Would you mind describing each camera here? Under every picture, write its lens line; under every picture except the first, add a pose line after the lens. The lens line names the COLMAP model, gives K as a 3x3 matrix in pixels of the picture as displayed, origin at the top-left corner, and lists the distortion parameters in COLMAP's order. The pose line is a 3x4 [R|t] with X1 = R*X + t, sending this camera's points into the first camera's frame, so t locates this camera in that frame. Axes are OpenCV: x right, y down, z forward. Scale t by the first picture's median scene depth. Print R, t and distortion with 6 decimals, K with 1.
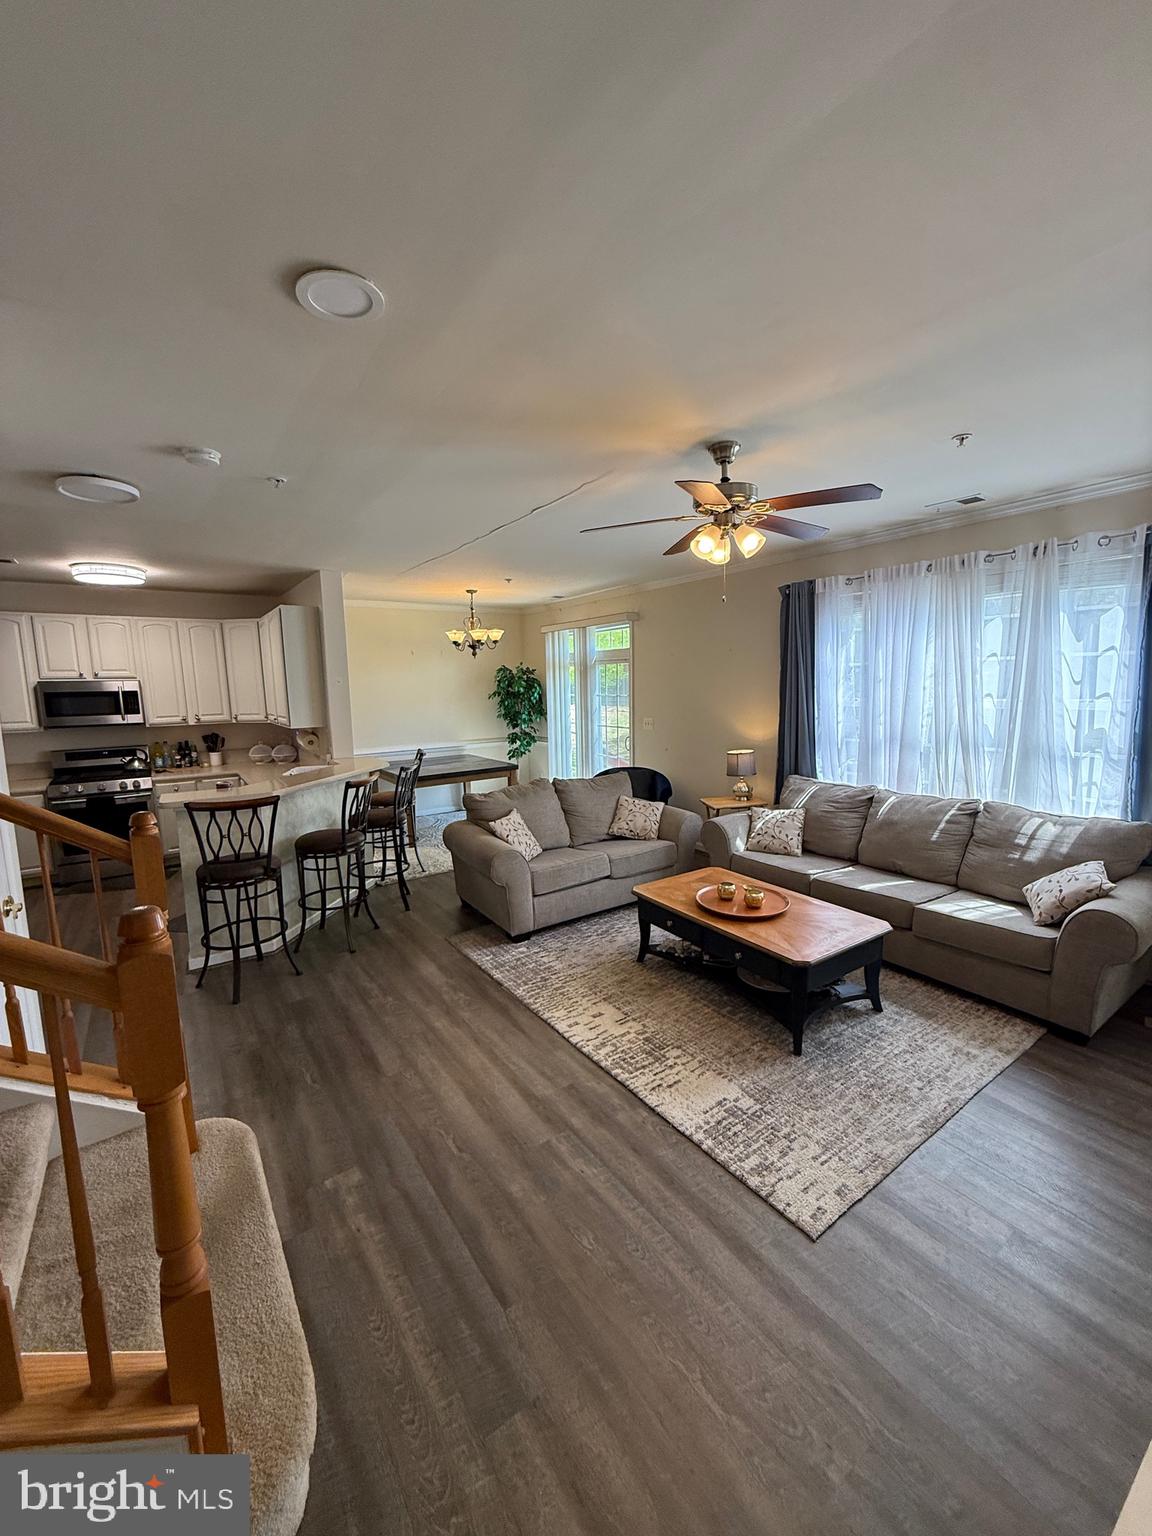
lens RADIAL K [[611.6, 0, 574.3], [0, 611.6, 765.5], [0, 0, 1]] dist [0.001372, 0.000352]
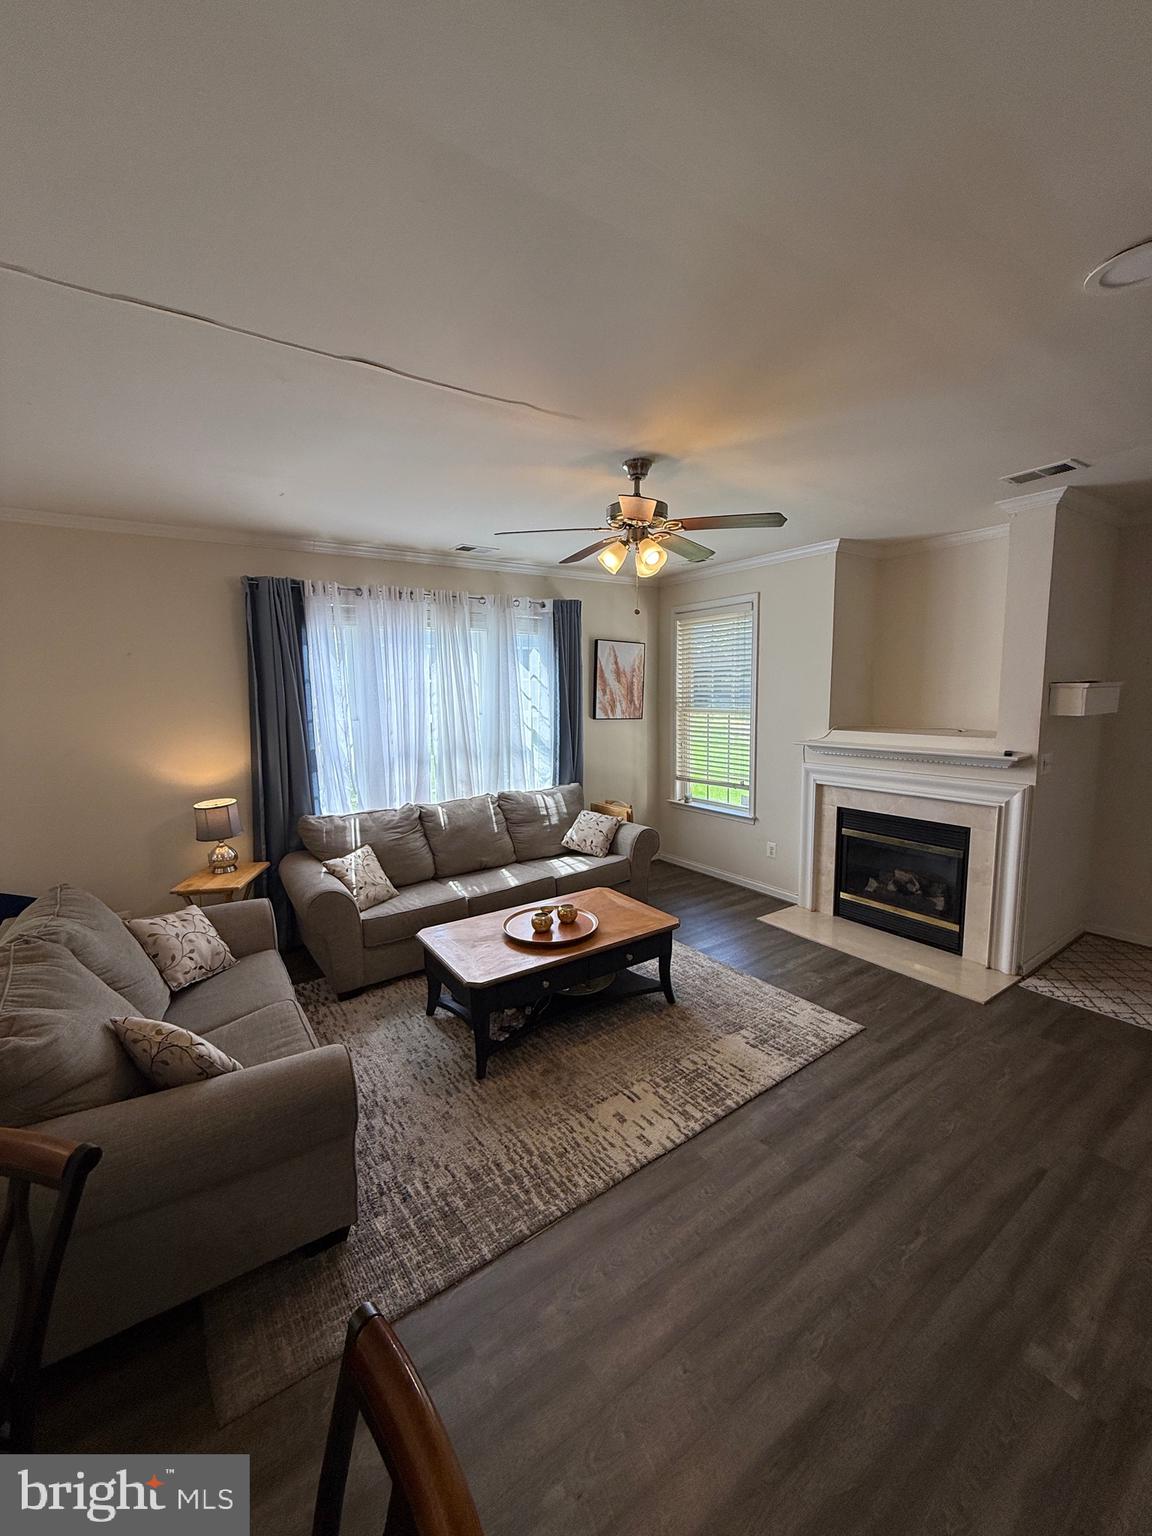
lens RADIAL K [[611.6, 0, 575.5], [0, 611.6, 766.1], [0, 0, 1]] dist [0.001372, 0.000352]
pose [[-0.008585, -0.104087, 0.994531, -0.532036], [0.153870, 0.982585, 0.104165, -0.094155], [-0.988054, 0.153923, 0.007580, 0.755869]]
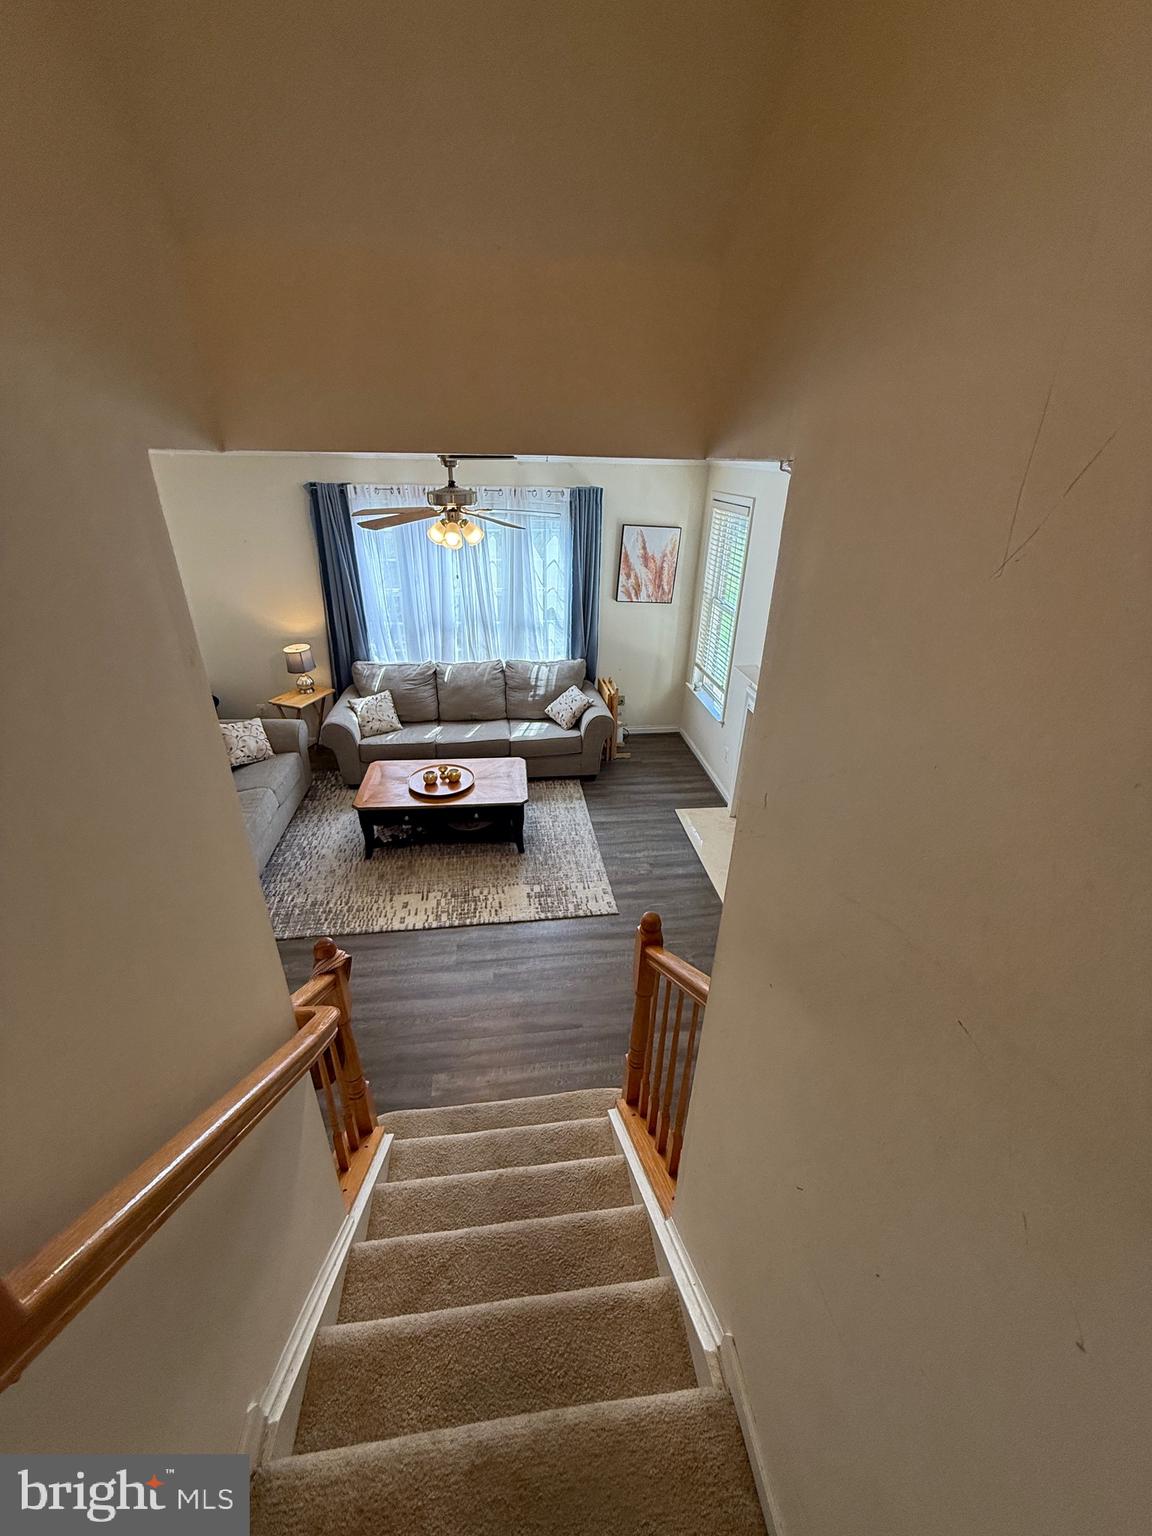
lens RADIAL K [[611.6, 0, 574.7], [0, 611.6, 768.2], [0, 0, 1]] dist [0.001372, 0.000352]
pose [[0.456321, -0.378053, 0.805510, -0.565118], [0.088493, 0.920049, 0.381679, -0.248483], [-0.885404, -0.102886, 0.453293, 0.095163]]
